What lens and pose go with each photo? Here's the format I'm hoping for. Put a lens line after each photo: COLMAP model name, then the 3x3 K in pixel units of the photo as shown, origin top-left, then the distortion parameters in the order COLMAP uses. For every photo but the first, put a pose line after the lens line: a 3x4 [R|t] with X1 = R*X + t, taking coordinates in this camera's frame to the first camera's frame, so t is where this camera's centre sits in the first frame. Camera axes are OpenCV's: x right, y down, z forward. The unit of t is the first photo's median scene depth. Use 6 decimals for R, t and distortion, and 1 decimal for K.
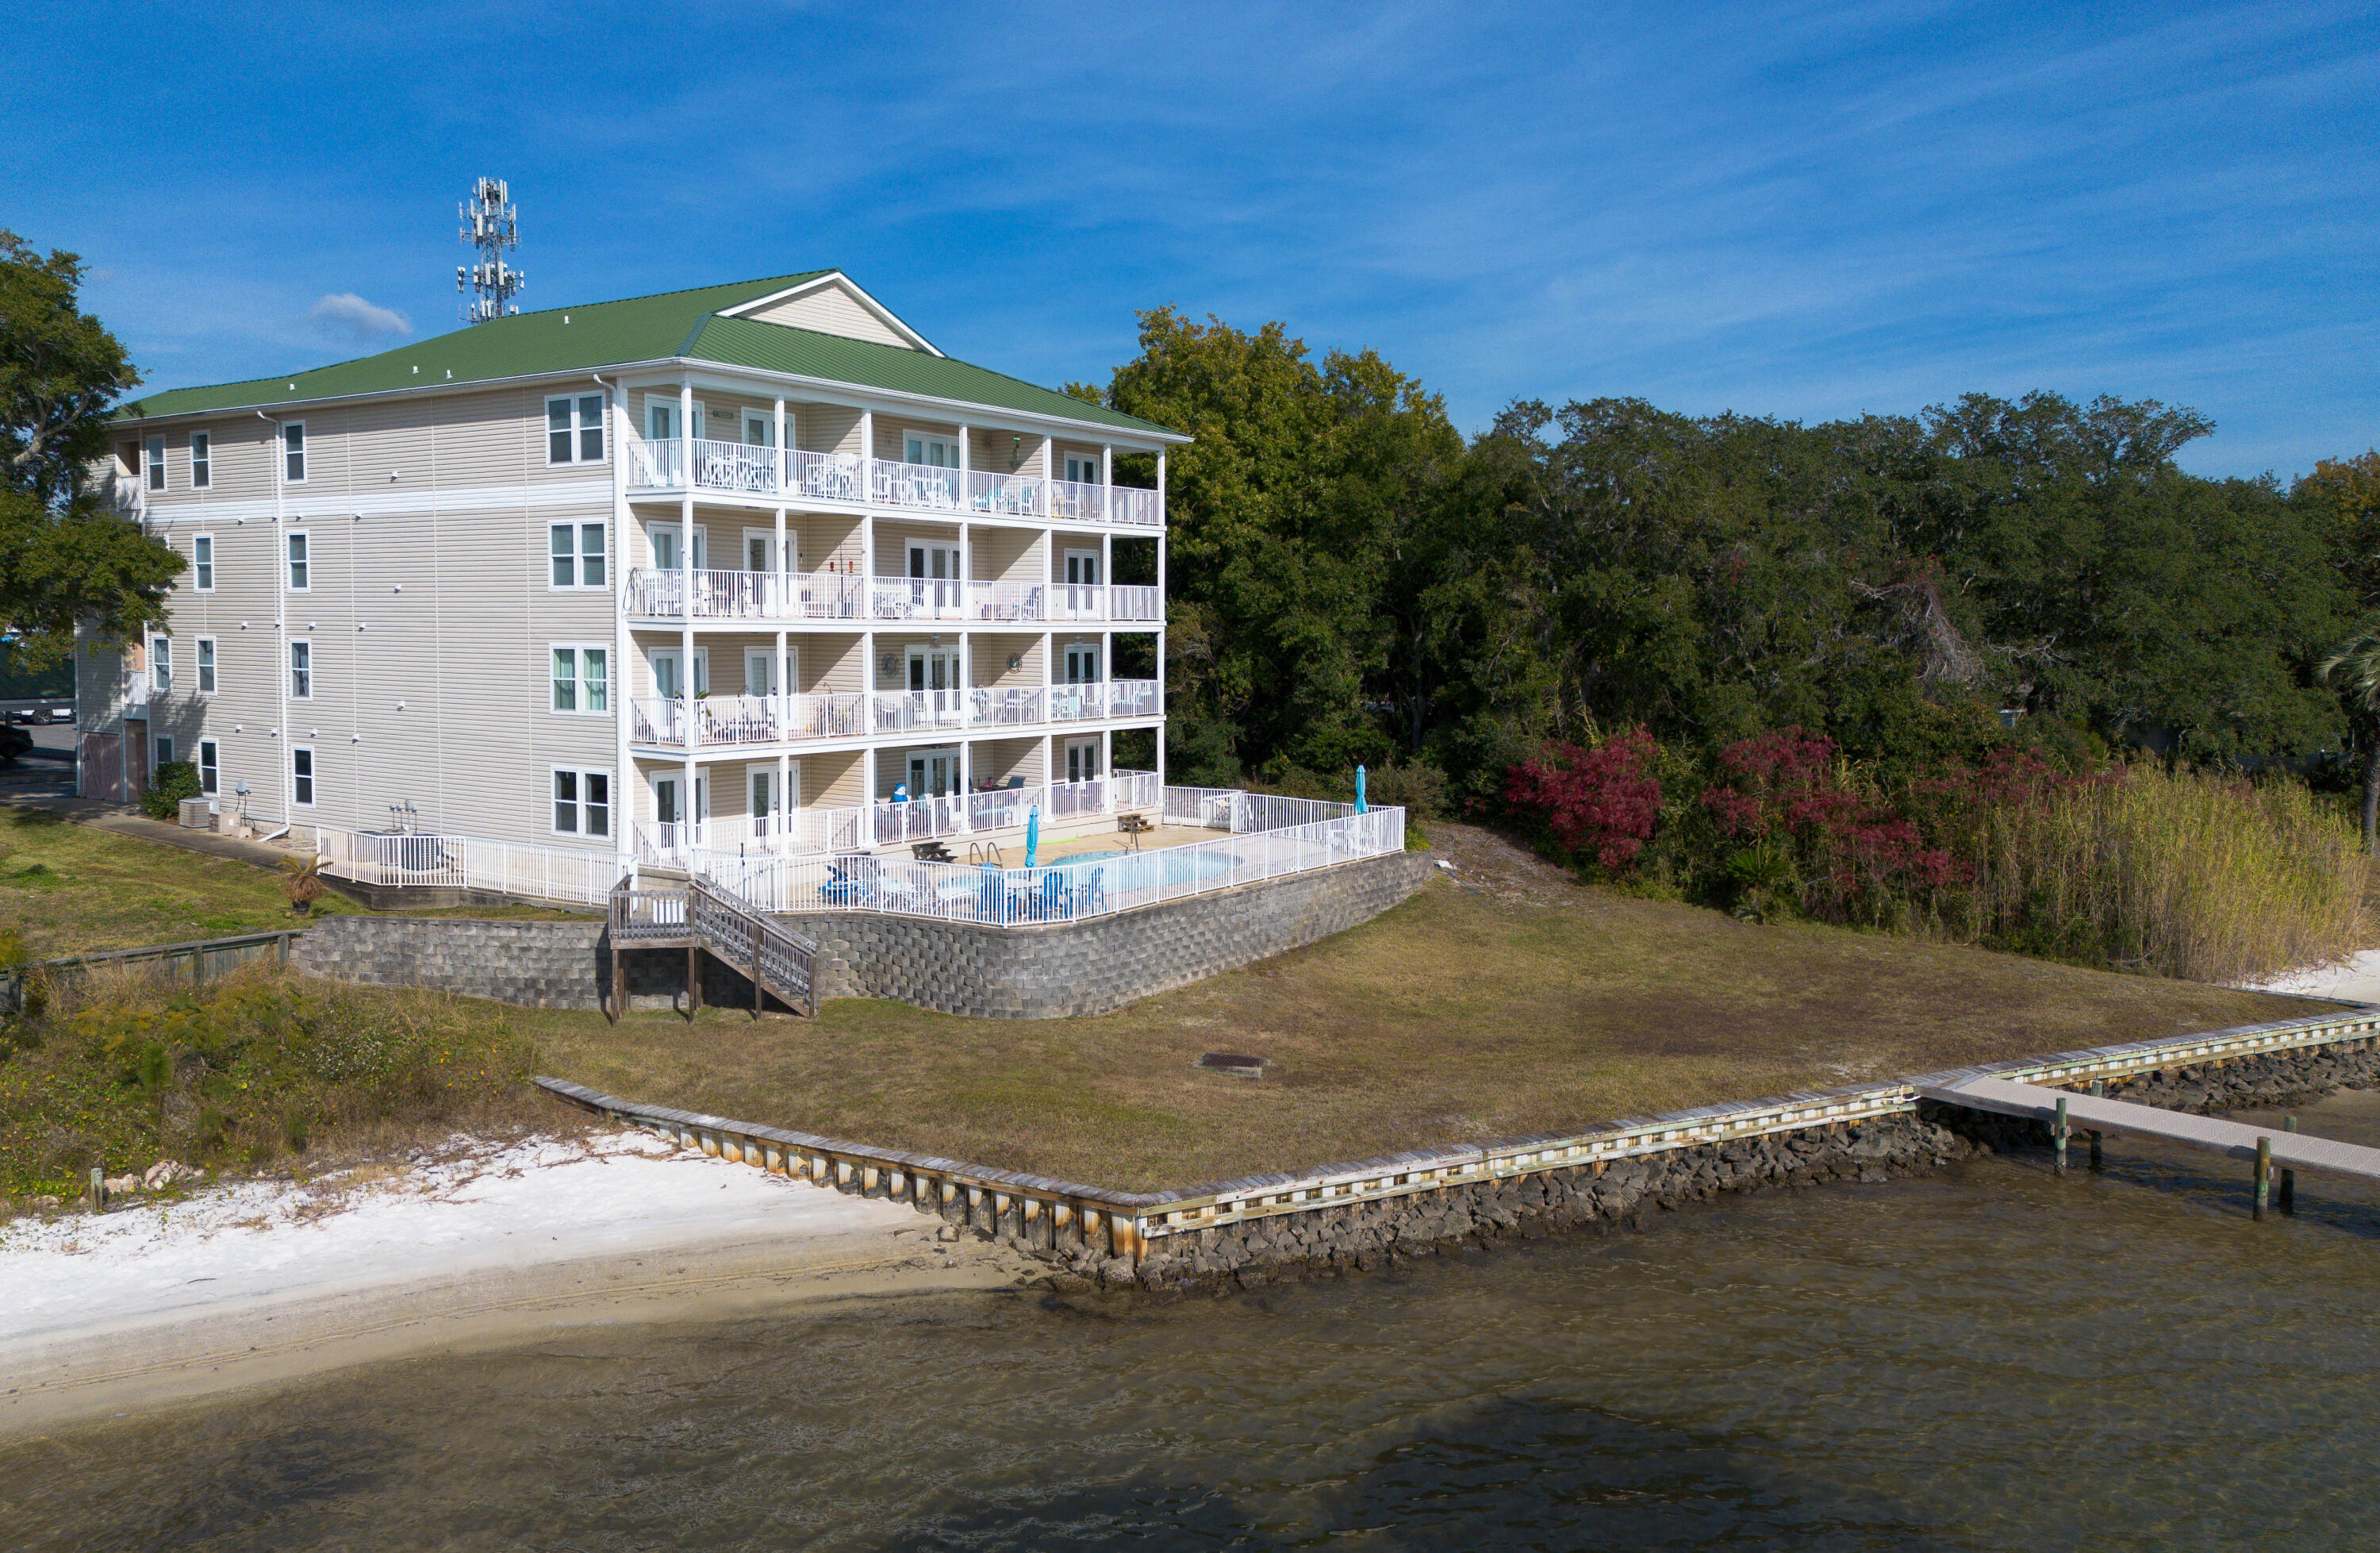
lens RADIAL K [[1753.6, 0, 1211.2], [0, 1753.6, 767.5], [0, 0, 1]] dist [0.031165, -0.000060]
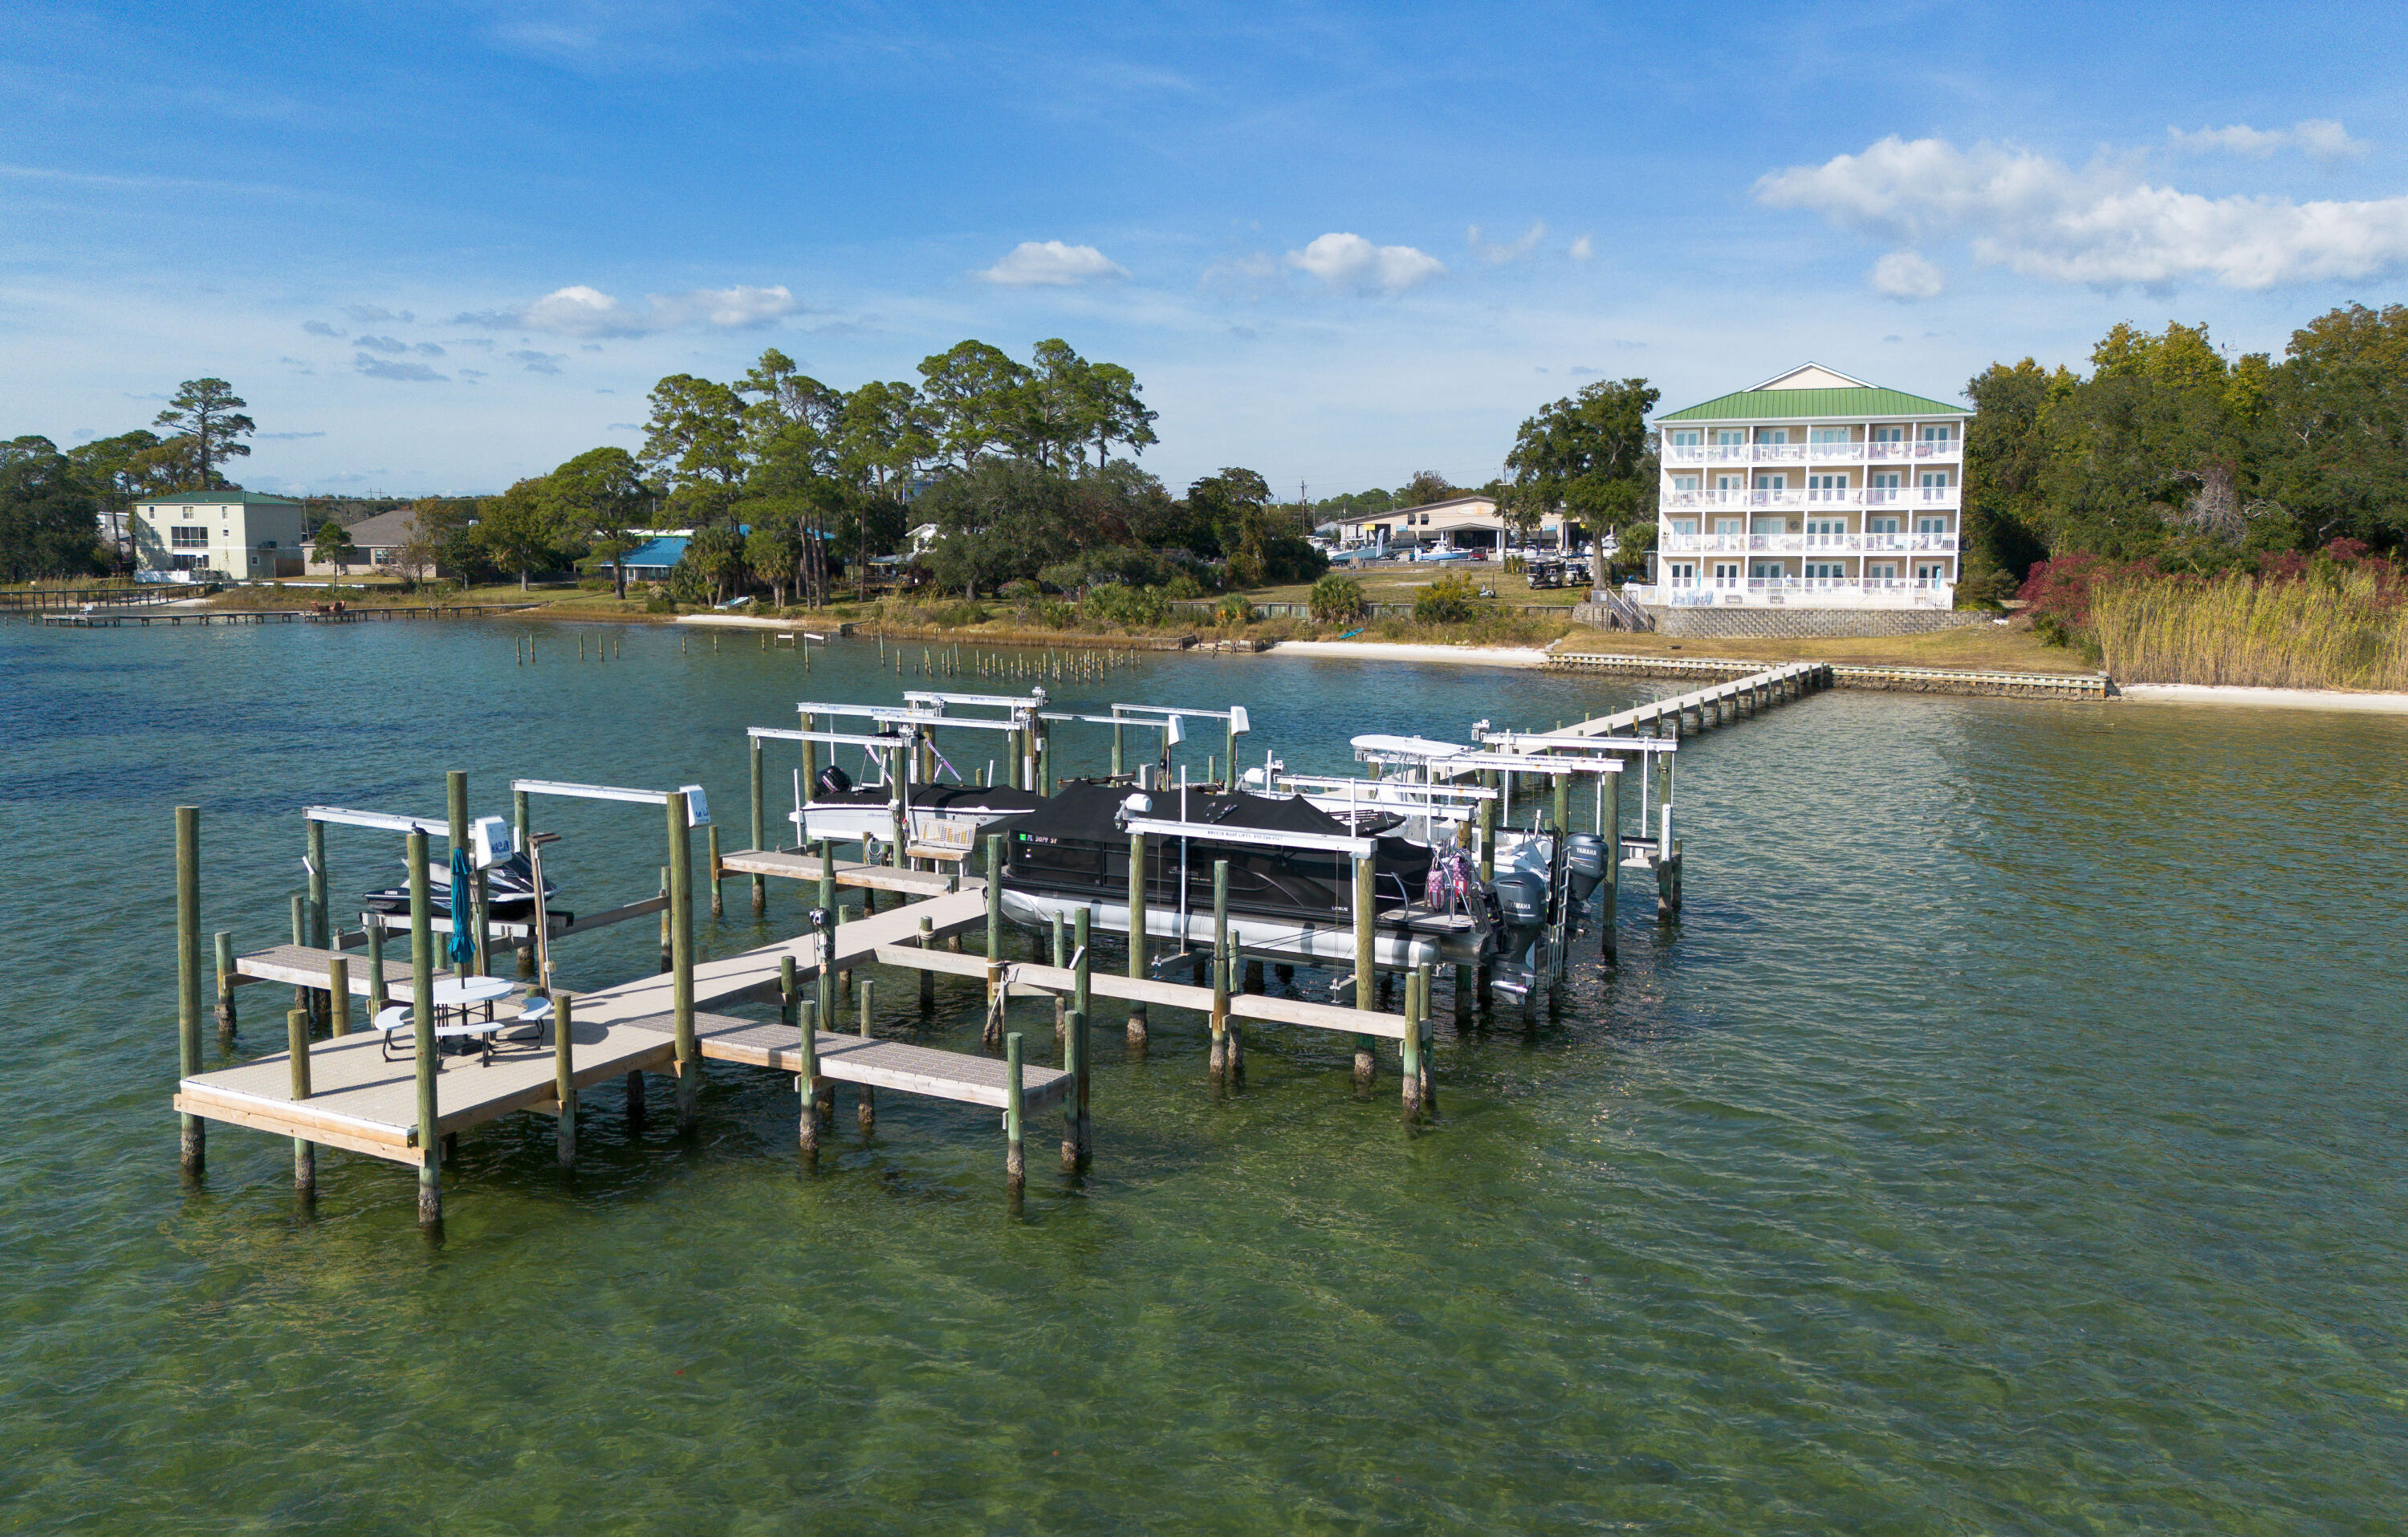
lens RADIAL K [[1807.5, 0, 1181.3], [0, 1807.5, 755.7], [0, 0, 1]] dist [0.037671, -0.032708]
pose [[0.265623, 0.098786, -0.959003, 2.114198], [-0.075424, 0.993817, 0.081481, 0.122563], [0.961122, 0.050689, 0.271431, -0.503157]]
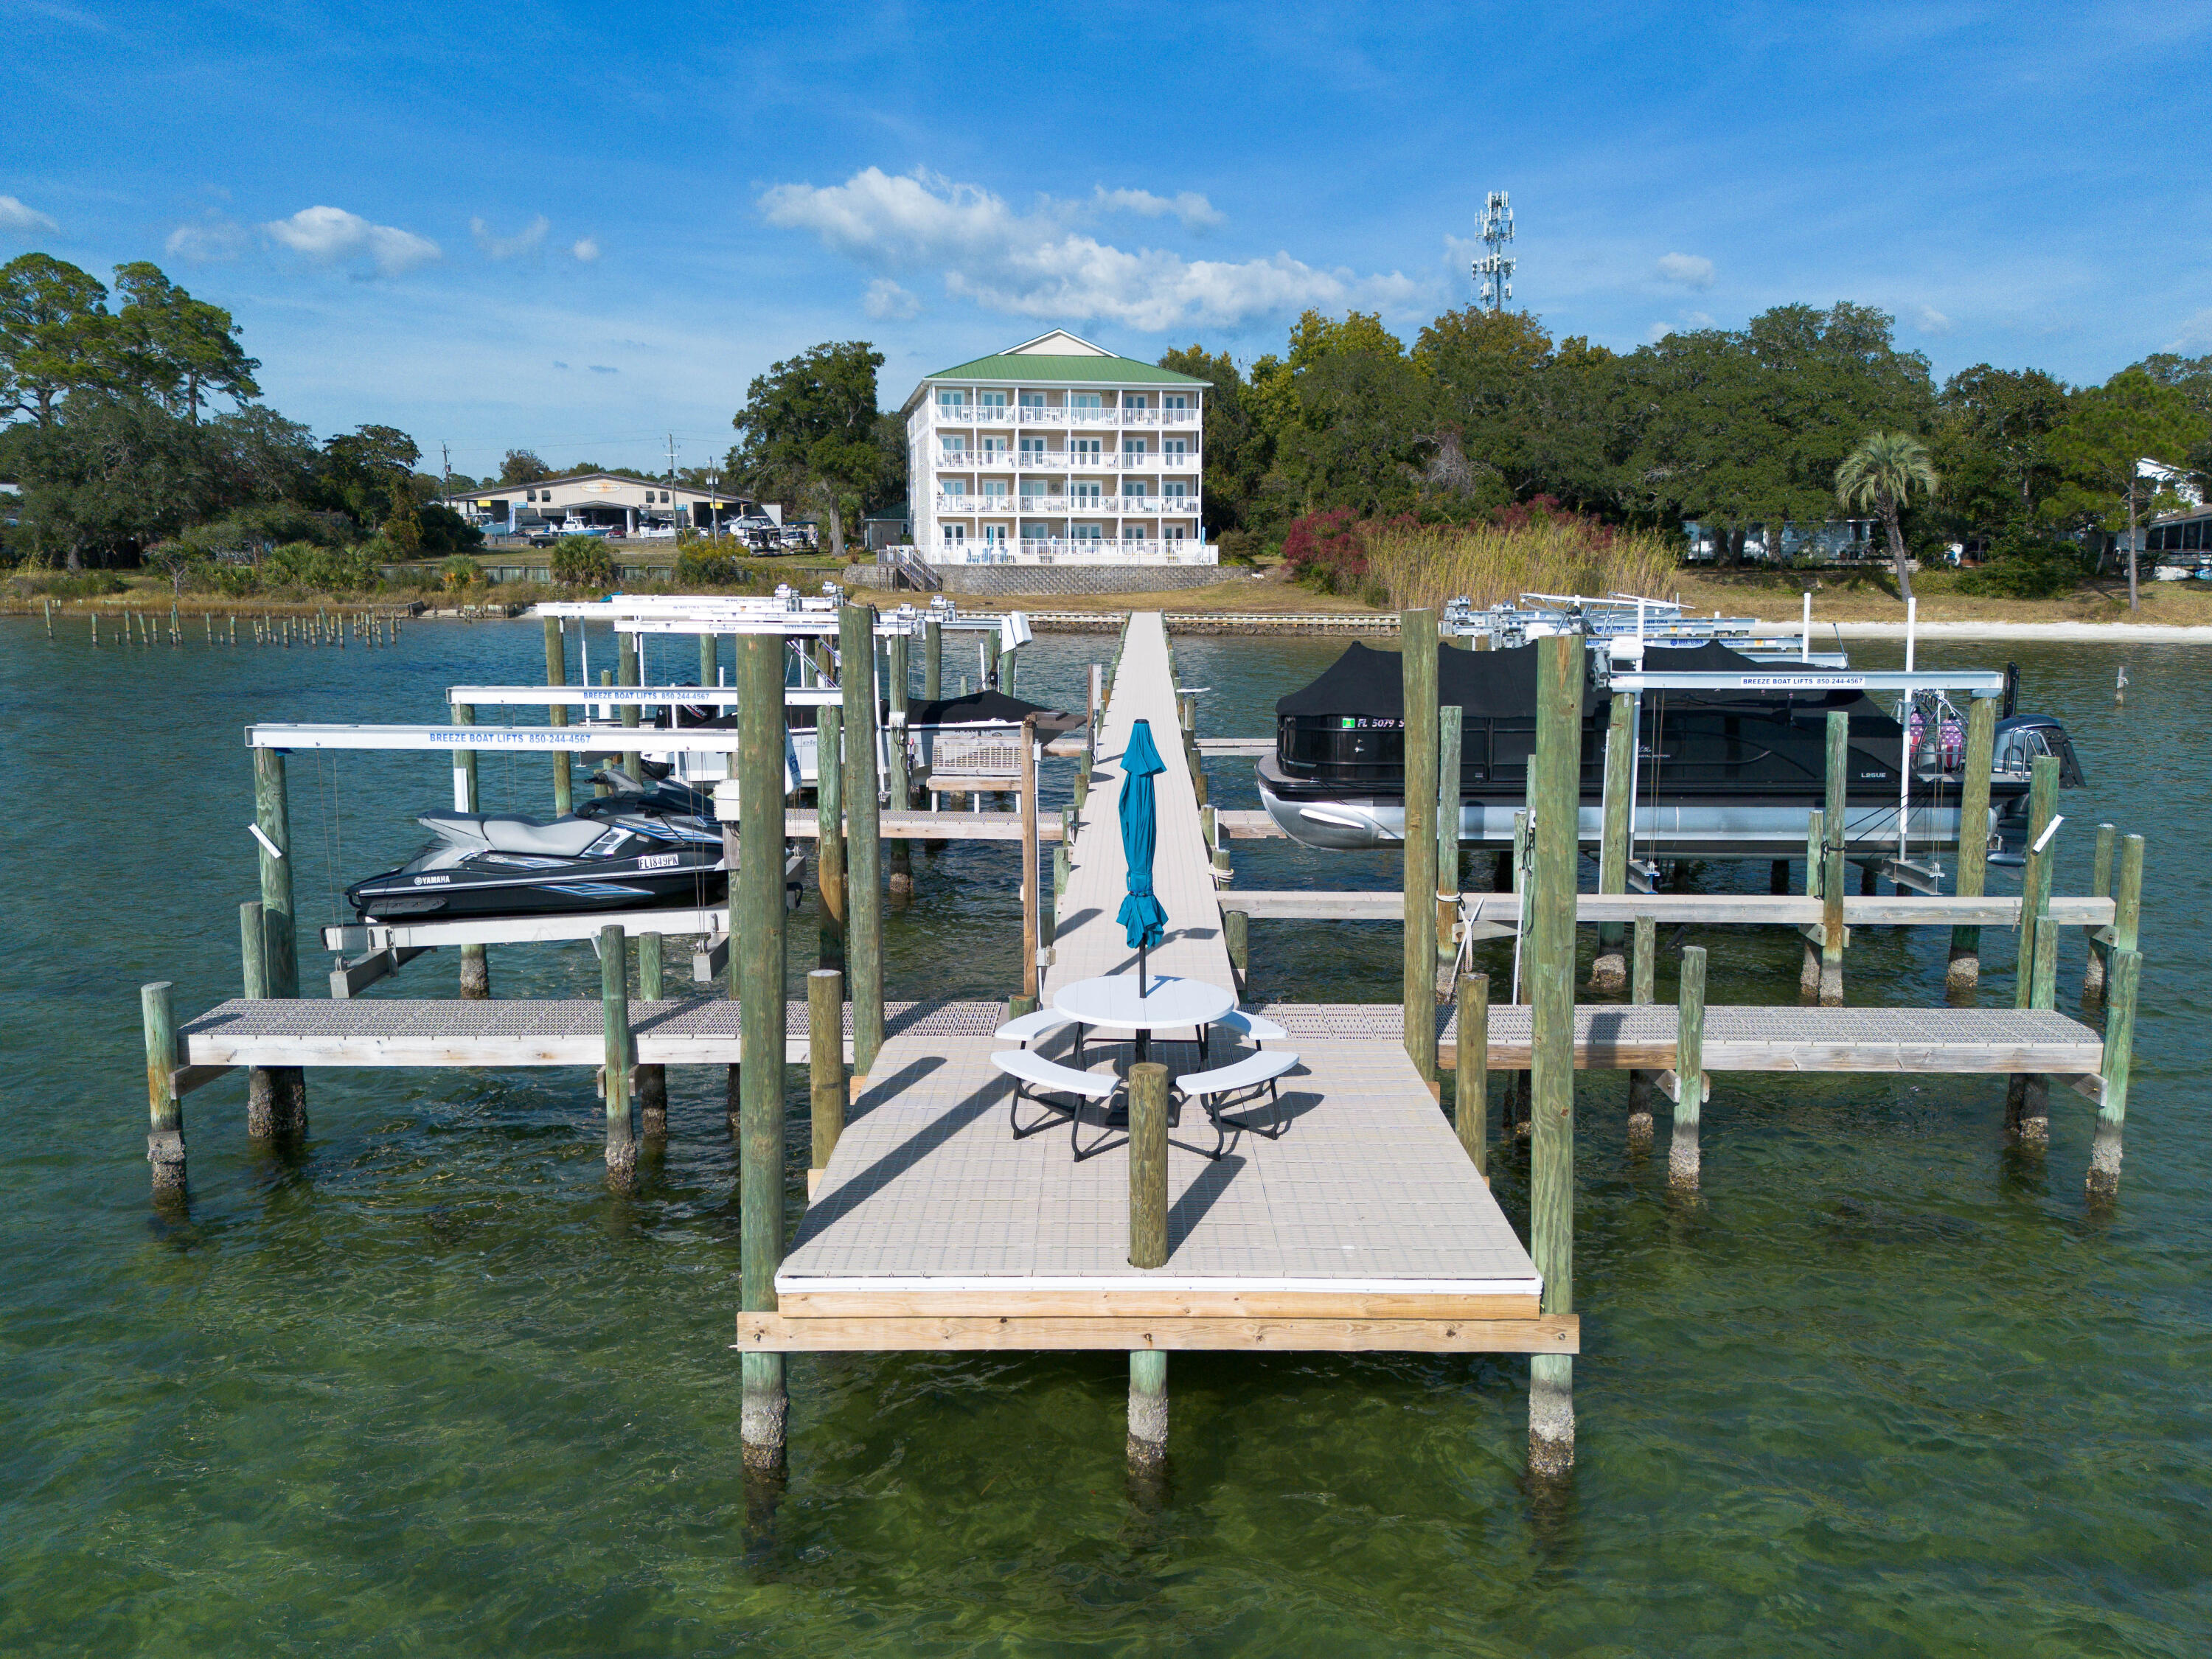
lens RADIAL K [[1730.7, 0, 1109.6], [0, 1730.7, 795.2], [0, 0, 1]] dist [0.065394, -0.077205]
pose [[0.691560, 0.093568, -0.716233, 1.773617], [-0.053742, 0.995491, 0.078160, 0.191468], [0.720317, -0.015560, 0.693470, -0.715938]]
